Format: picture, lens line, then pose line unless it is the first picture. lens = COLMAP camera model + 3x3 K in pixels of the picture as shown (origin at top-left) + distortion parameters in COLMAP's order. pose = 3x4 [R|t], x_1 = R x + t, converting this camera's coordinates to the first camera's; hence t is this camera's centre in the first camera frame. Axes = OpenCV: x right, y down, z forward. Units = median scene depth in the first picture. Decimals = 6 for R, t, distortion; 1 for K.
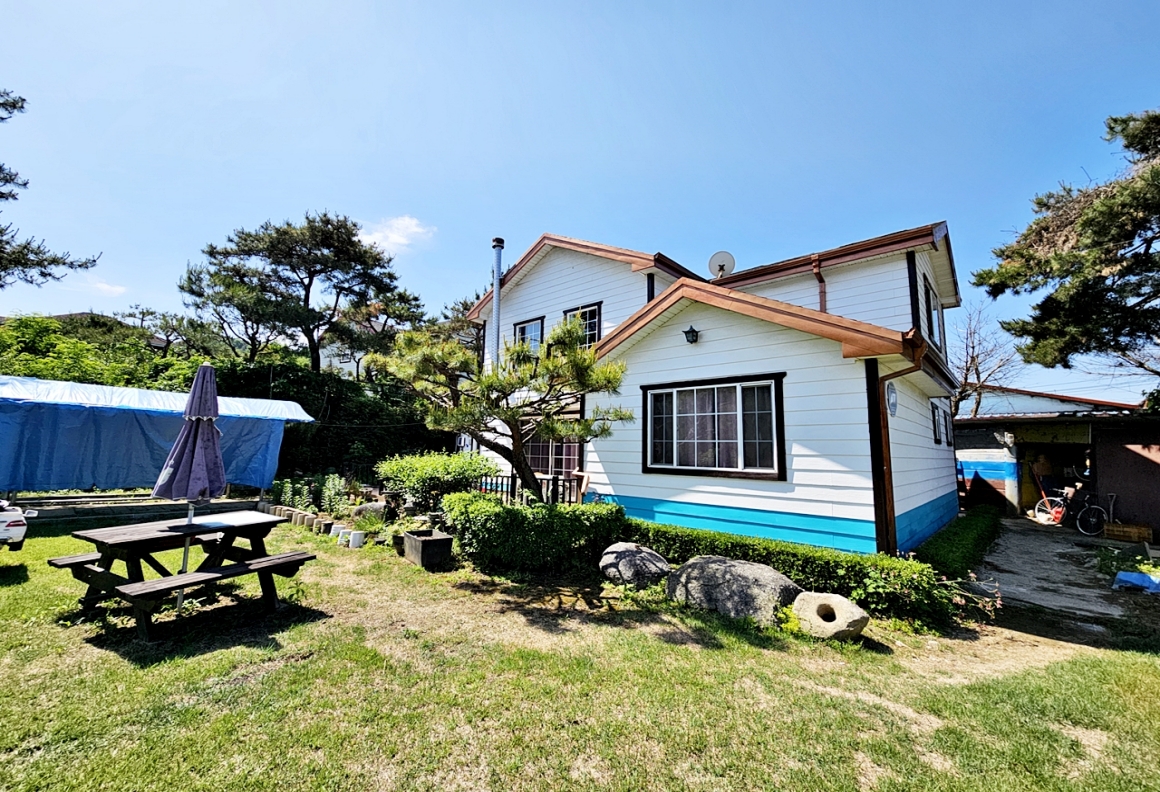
lens RADIAL K [[473.2, 0, 580.5], [0, 473.2, 378.0], [0, 0, 1]] dist [0.000282, 0.000009]
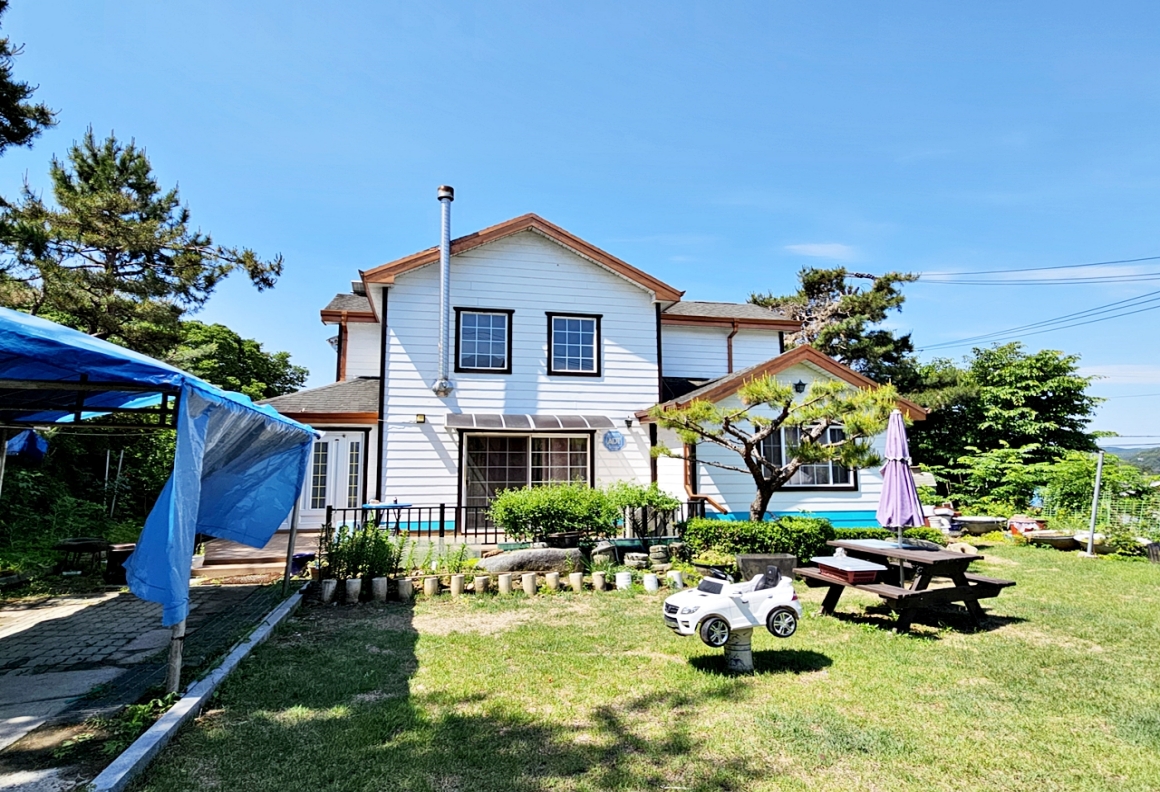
lens RADIAL K [[641.5, 0, 580.0], [0, 641.5, 372.9], [0, 0, 1]] dist [-0.000581, 0.000148]
pose [[0.568257, 0.102817, 0.816402, -1.548959], [-0.112234, 0.992575, -0.046884, 0.025709], [-0.815161, -0.064985, 0.575578, 0.450167]]
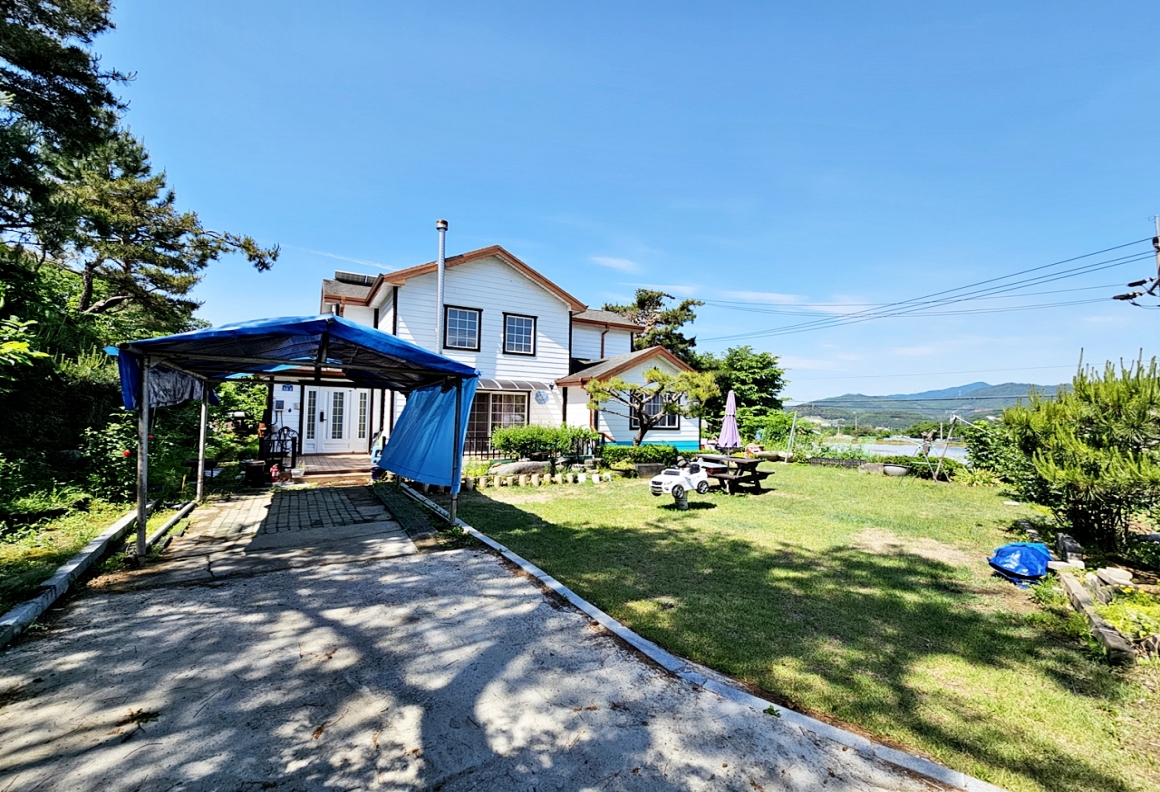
lens RADIAL K [[473.9, 0, 579.2], [0, 473.9, 387.6], [0, 0, 1]] dist [-0.002727, -0.000190]
pose [[0.295025, 0.040651, 0.954625, -2.004689], [-0.157250, 0.987537, 0.006545, 0.037318], [-0.942461, -0.152045, 0.297740, 0.626299]]
